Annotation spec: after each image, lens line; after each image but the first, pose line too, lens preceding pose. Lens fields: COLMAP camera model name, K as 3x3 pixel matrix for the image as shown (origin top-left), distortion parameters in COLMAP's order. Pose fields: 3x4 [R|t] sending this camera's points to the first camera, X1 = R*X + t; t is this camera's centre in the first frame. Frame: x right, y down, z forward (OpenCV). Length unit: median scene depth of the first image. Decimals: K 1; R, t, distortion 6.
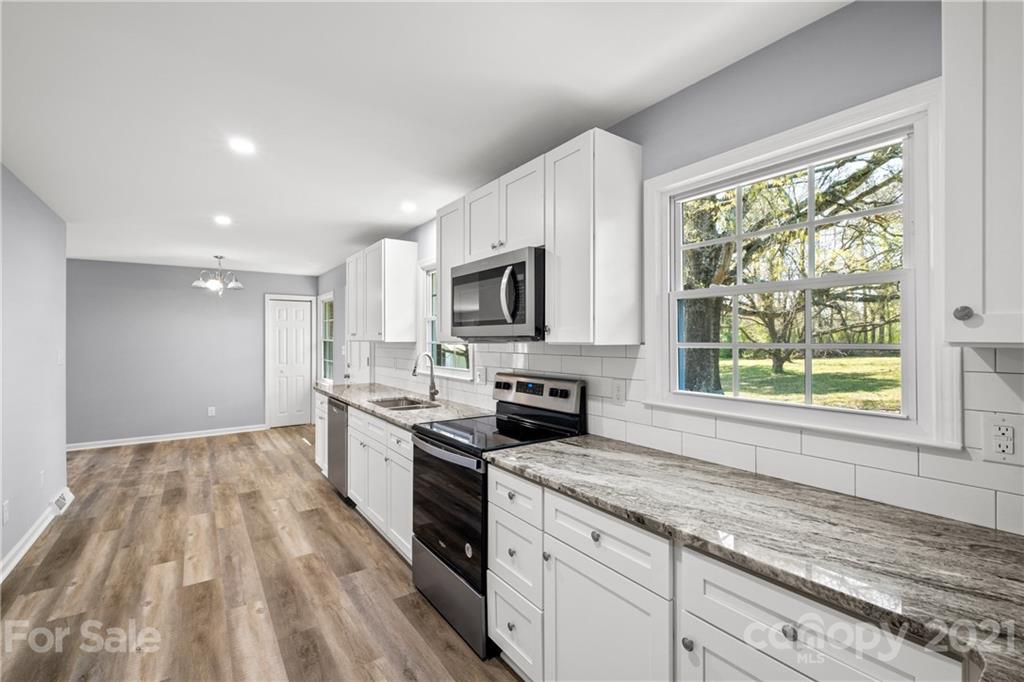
lens RADIAL K [[445.2, 0, 516.6], [0, 445.2, 341.3], [0, 0, 1]] dist [-0.001510, -0.000857]
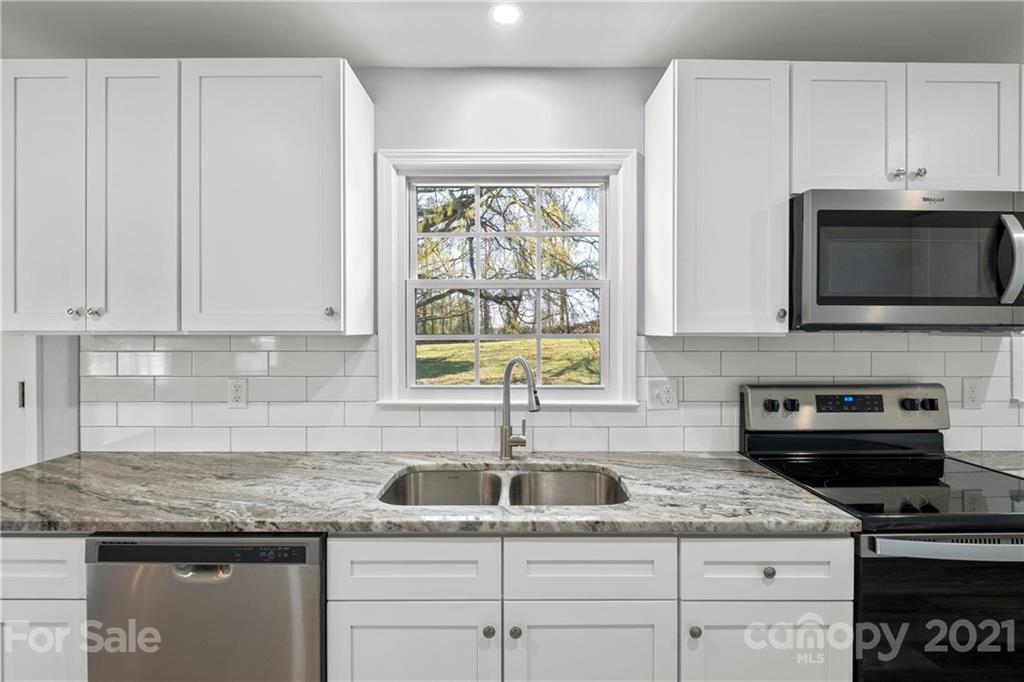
lens RADIAL K [[406.8, 0, 511.3], [0, 406.8, 349.9], [0, 0, 1]] dist [-0.000695, -0.000068]
pose [[0.599719, -0.036761, 0.799366, -0.545353], [0.000308, 0.998955, 0.045709, -0.001544], [-0.800211, -0.027166, 0.599104, 0.753472]]
